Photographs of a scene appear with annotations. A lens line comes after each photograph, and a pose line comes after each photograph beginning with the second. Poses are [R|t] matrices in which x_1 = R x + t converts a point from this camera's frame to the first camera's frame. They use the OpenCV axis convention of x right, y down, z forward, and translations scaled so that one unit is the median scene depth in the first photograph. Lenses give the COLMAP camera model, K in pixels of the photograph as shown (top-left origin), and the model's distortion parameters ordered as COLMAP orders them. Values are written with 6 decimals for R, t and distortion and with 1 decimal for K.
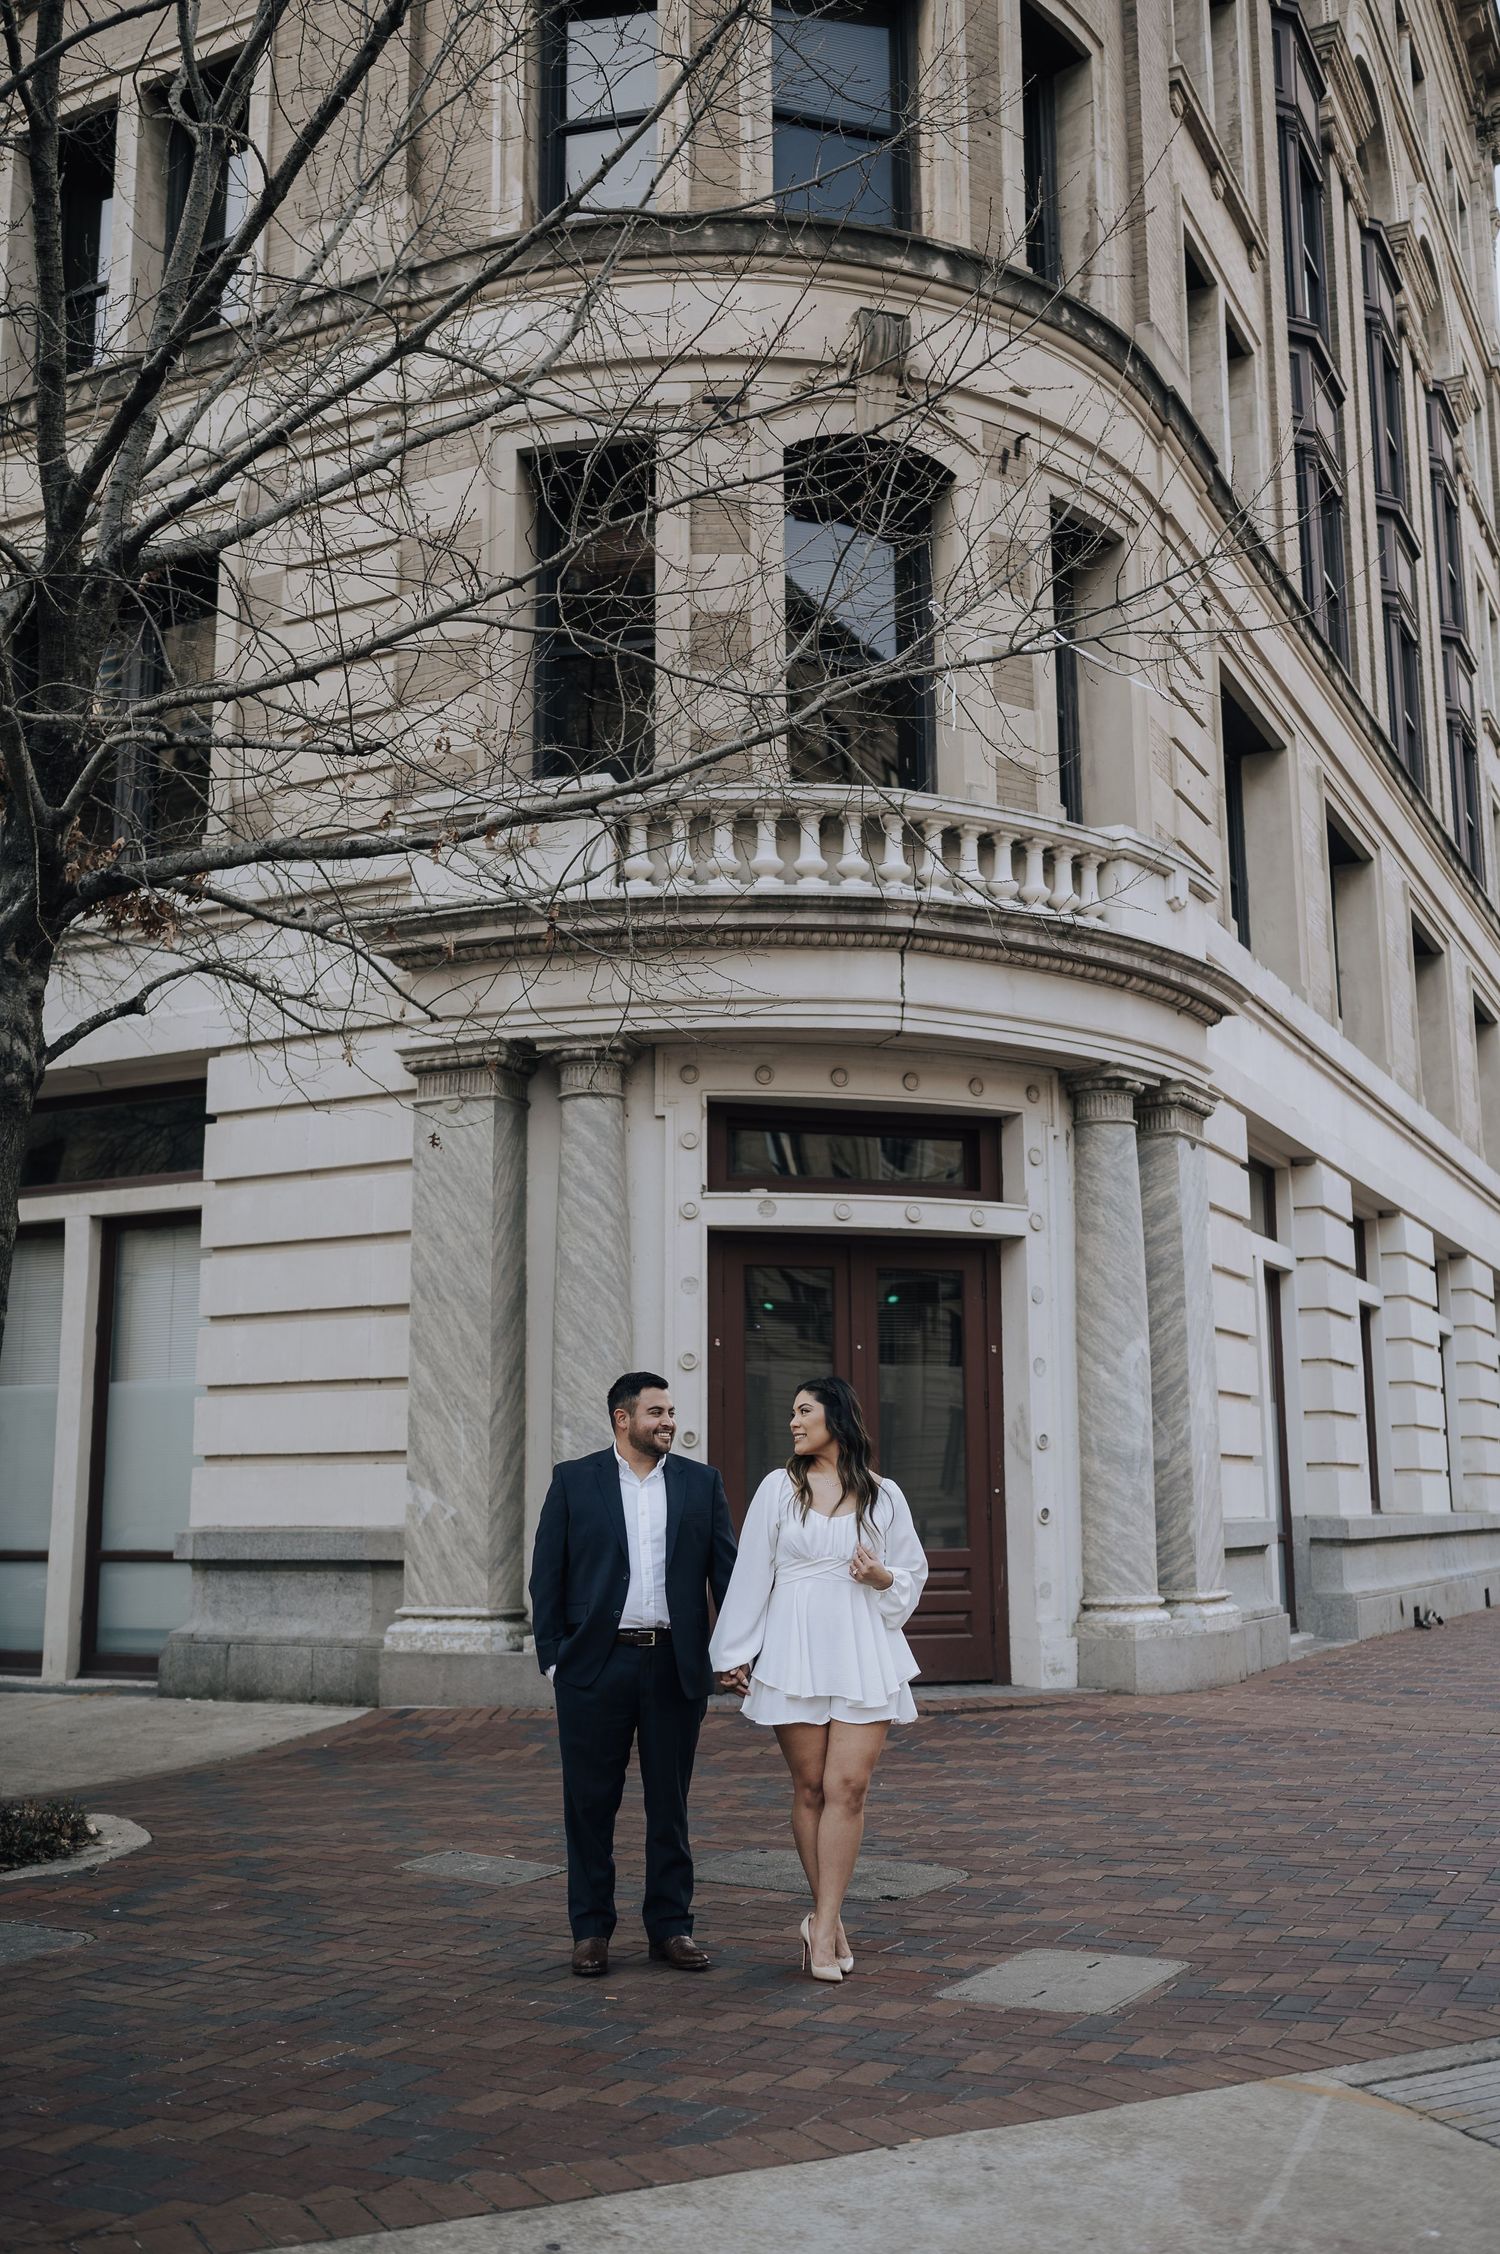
lens RADIAL K [[2140.7, 0, 749.8], [0, 2140.7, 1116.6], [0, 0, 1]] dist [-0.009390, 0.016185]
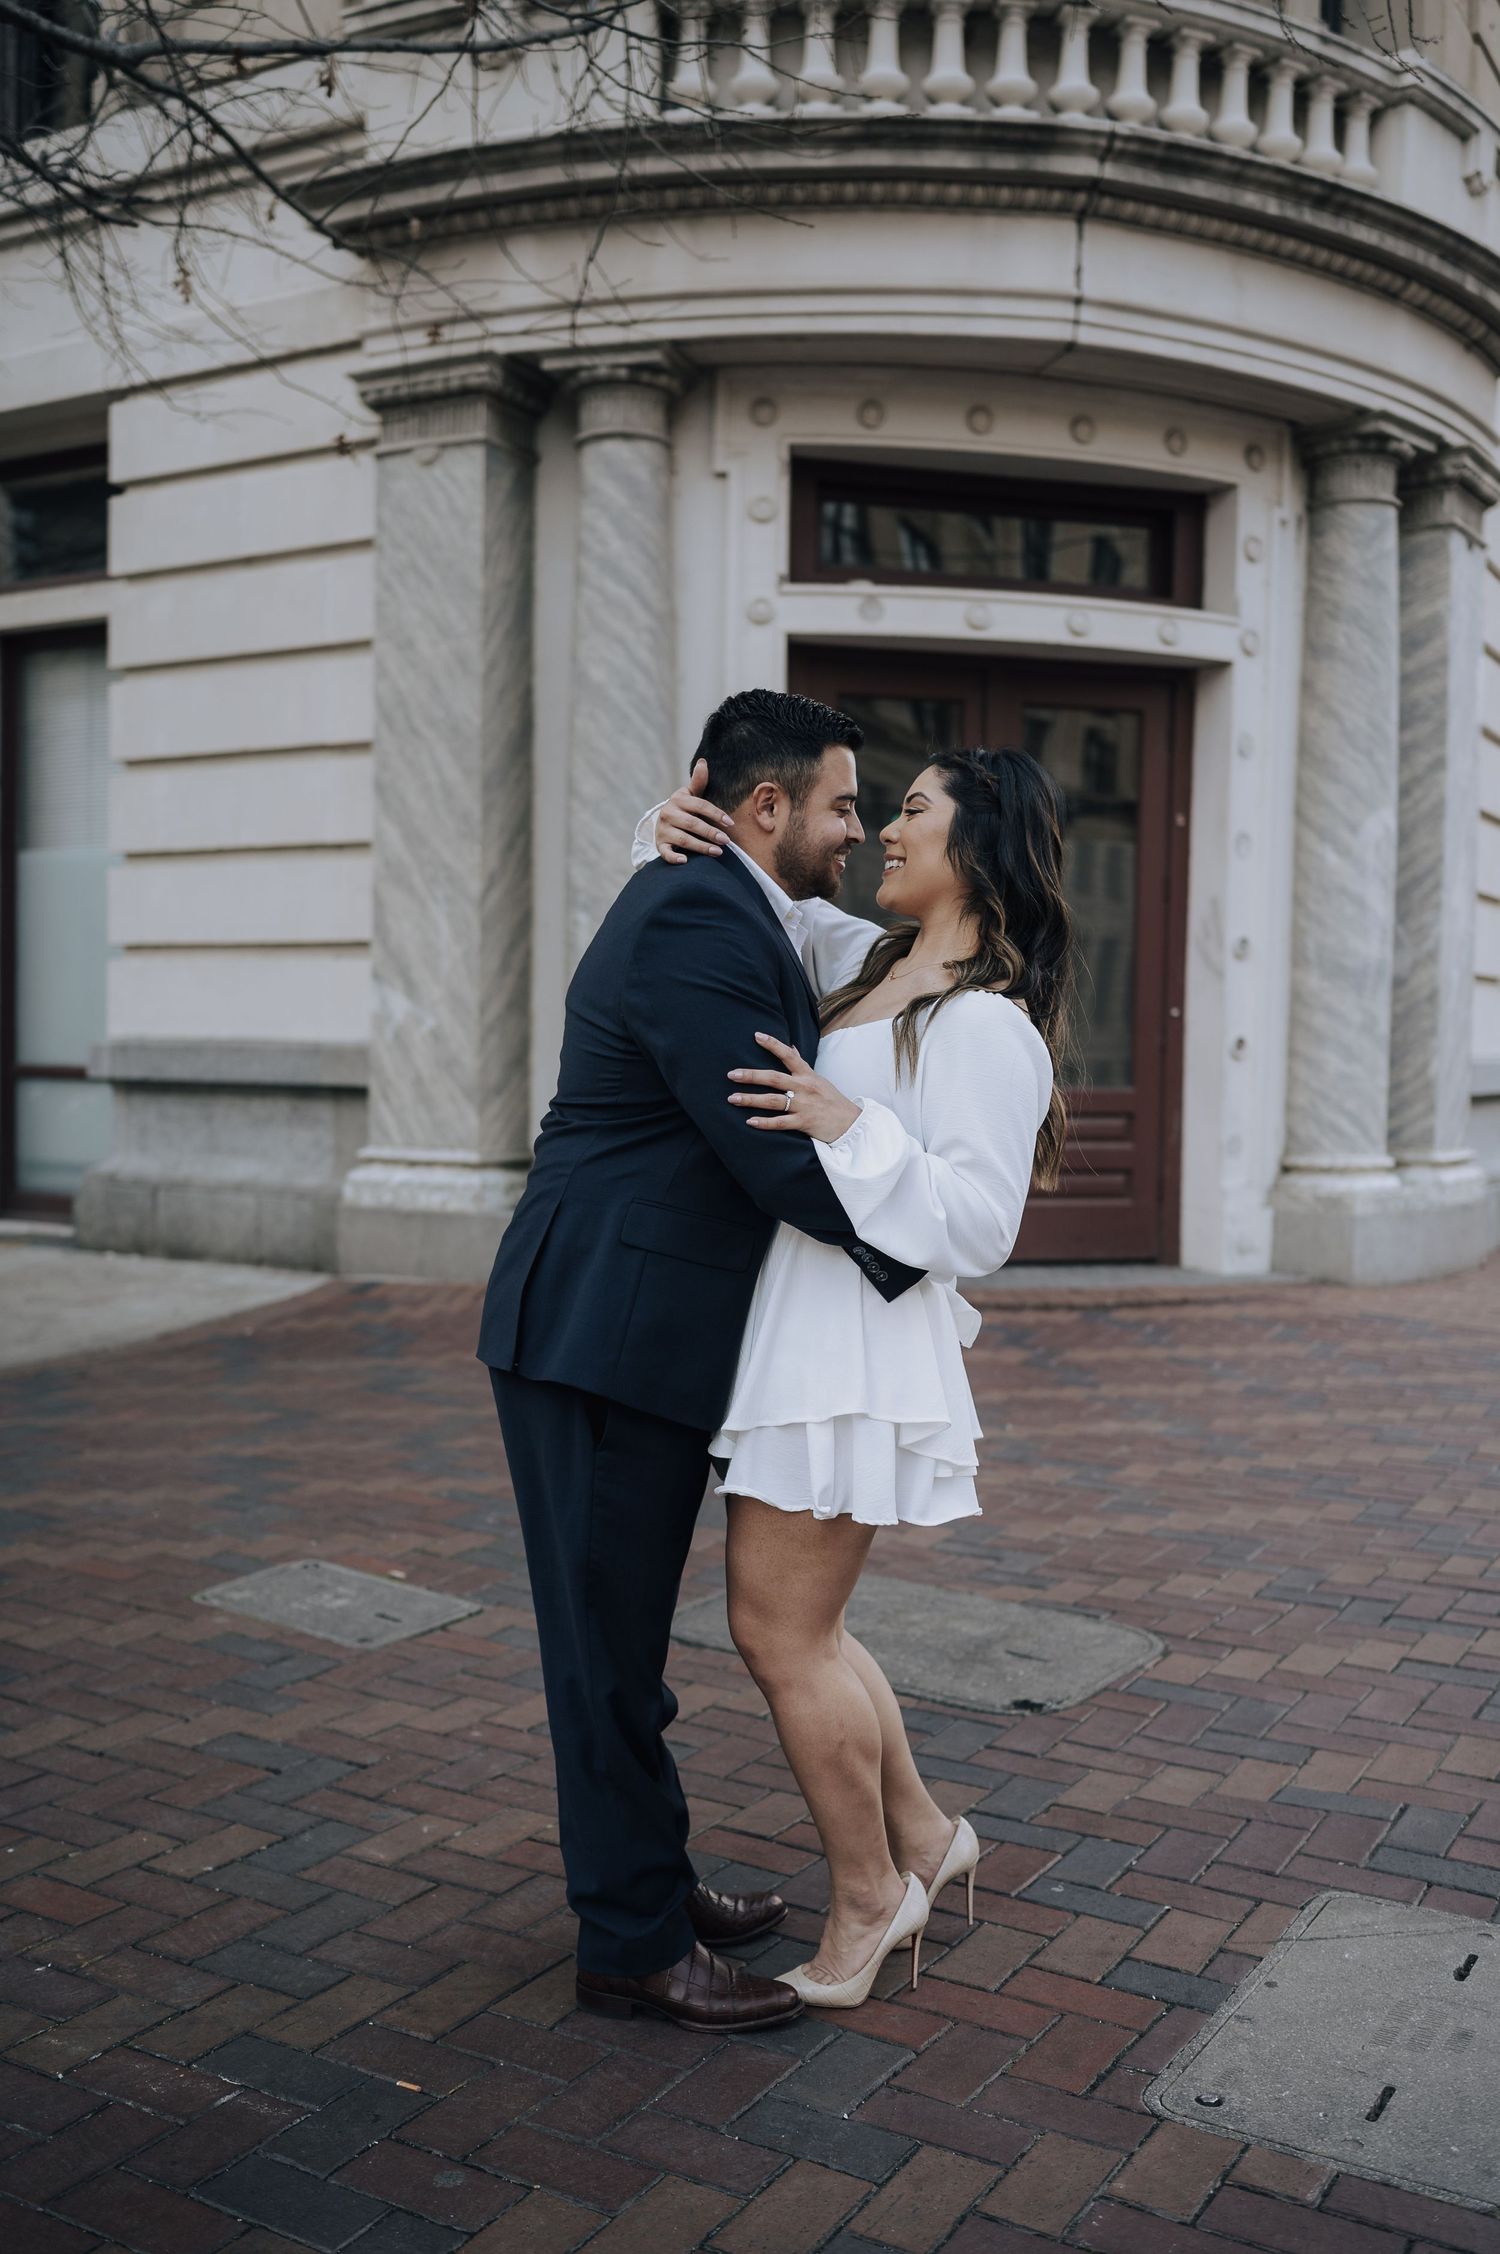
lens RADIAL K [[2140.7, 0, 749.8], [0, 2140.7, 1116.6], [0, 0, 1]] dist [-0.009390, 0.016185]
pose [[0.998170, 0.024318, -0.055360, 0.011235], [-0.011729, 0.976044, 0.217258, 0.052923], [0.059317, -0.216211, 0.974543, 0.272642]]
